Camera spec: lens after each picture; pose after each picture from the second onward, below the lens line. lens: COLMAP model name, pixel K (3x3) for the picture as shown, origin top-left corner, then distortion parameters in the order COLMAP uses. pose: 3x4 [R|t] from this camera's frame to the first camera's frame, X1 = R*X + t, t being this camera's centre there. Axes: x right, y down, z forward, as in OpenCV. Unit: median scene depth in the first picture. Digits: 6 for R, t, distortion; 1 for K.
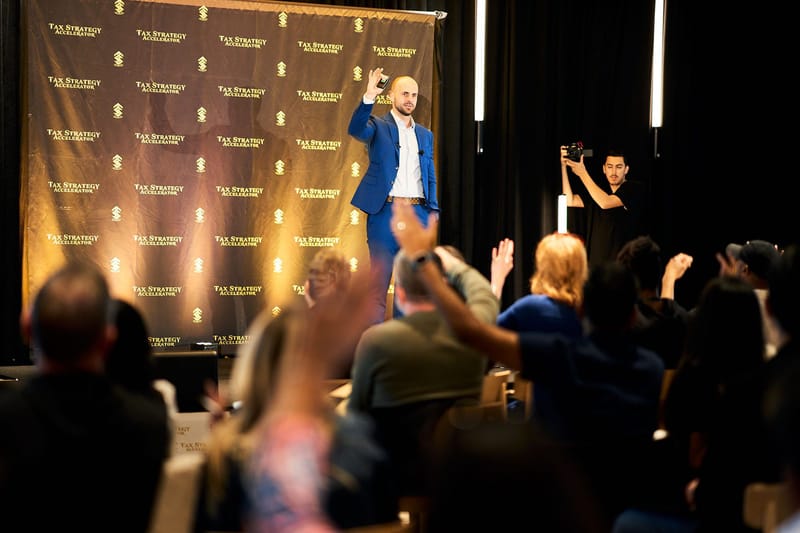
lens RADIAL K [[2195.9, 0, 399.0], [0, 2195.9, 266.3], [0, 0, 1]] dist [0.298093, 0.000000]
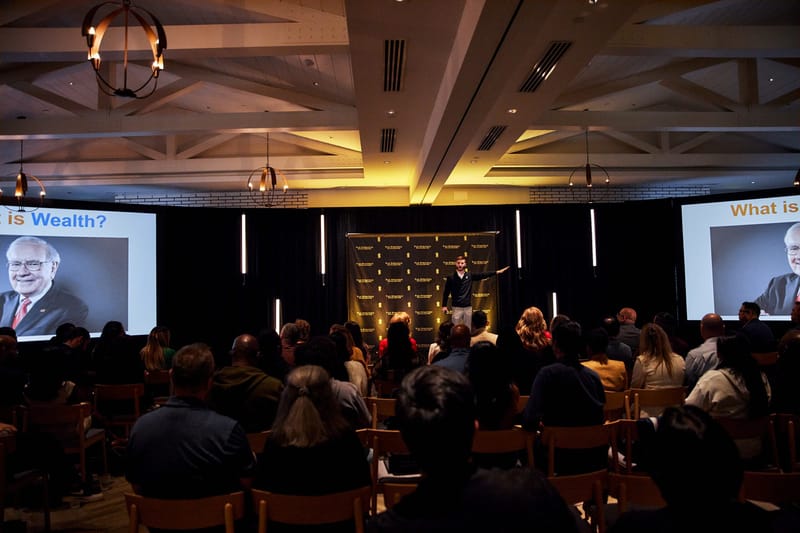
lens RADIAL K [[638.9, 0, 423.5], [0, 638.9, 272.4], [0, 0, 1]] dist [0.084803, 0.006545]
pose [[0.867047, -0.053610, -0.495334, 0.361920], [0.019348, 0.997067, -0.074044, -0.001622], [0.497851, 0.054616, 0.865541, 0.237359]]
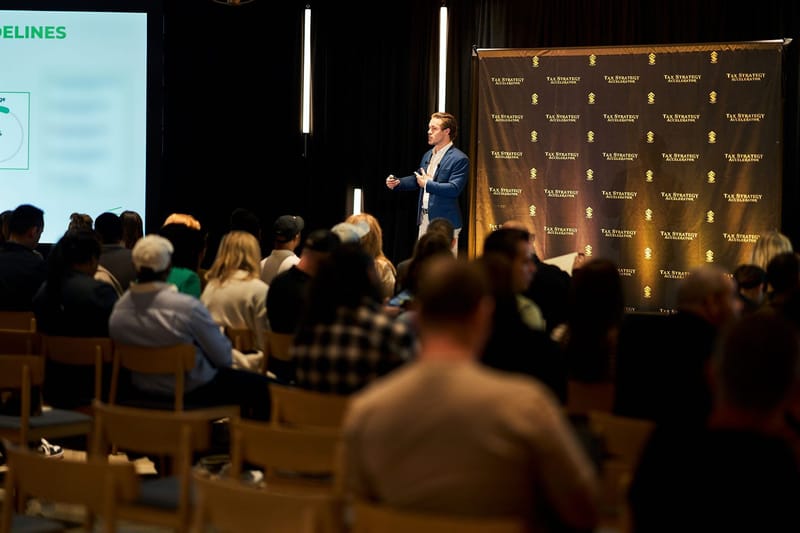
lens RADIAL K [[1741.5, 0, 402.1], [0, 1741.5, 261.2], [0, 0, 1]] dist [0.199421, 0.000000]
pose [[0.381527, 0.029353, -0.923892, 0.823976], [-0.050127, 0.998682, 0.011028, -0.000051], [0.922998, 0.042105, 0.382495, 0.488743]]
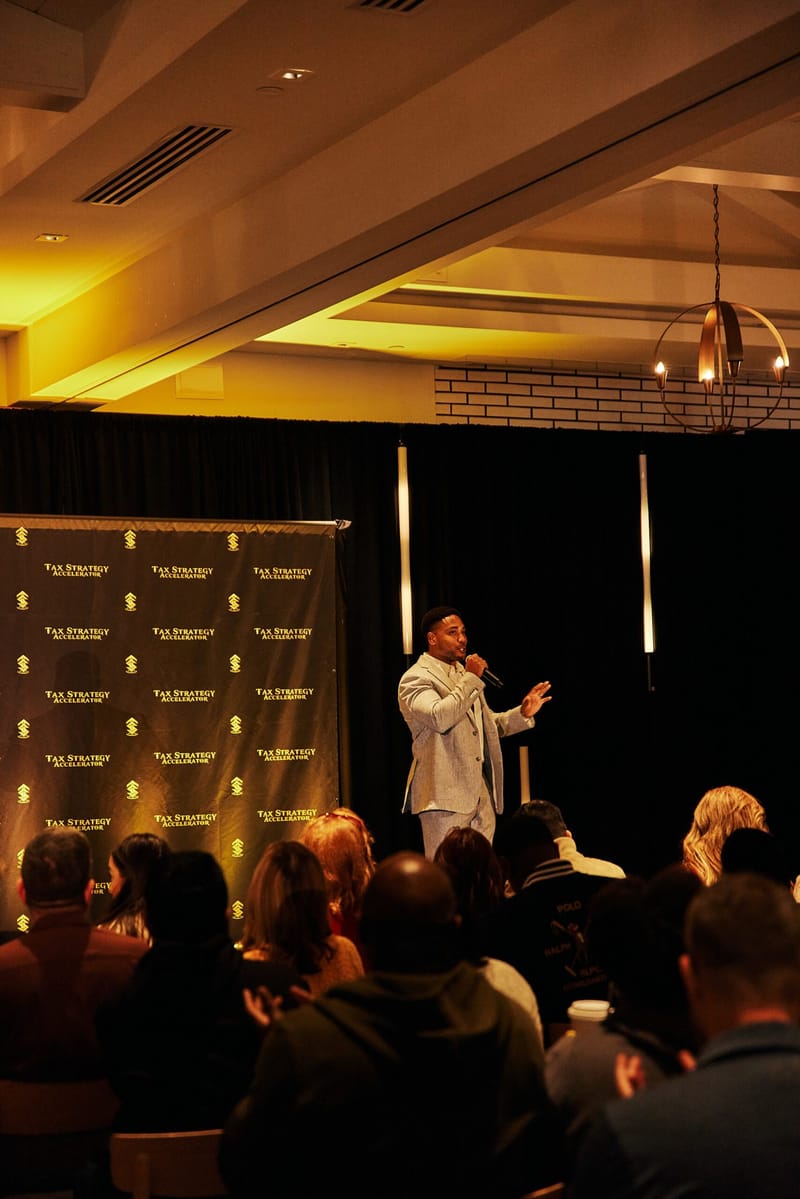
lens RADIAL K [[2610.1, 0, 411.1], [0, 2610.1, 606.6], [0, 0, 1]] dist [0.199421, 0.000000]
pose [[0.995908, -0.048089, -0.076510, 0.117723], [0.041177, 0.995137, -0.089485, -0.000246], [0.080442, 0.085969, 0.993045, 0.081453]]
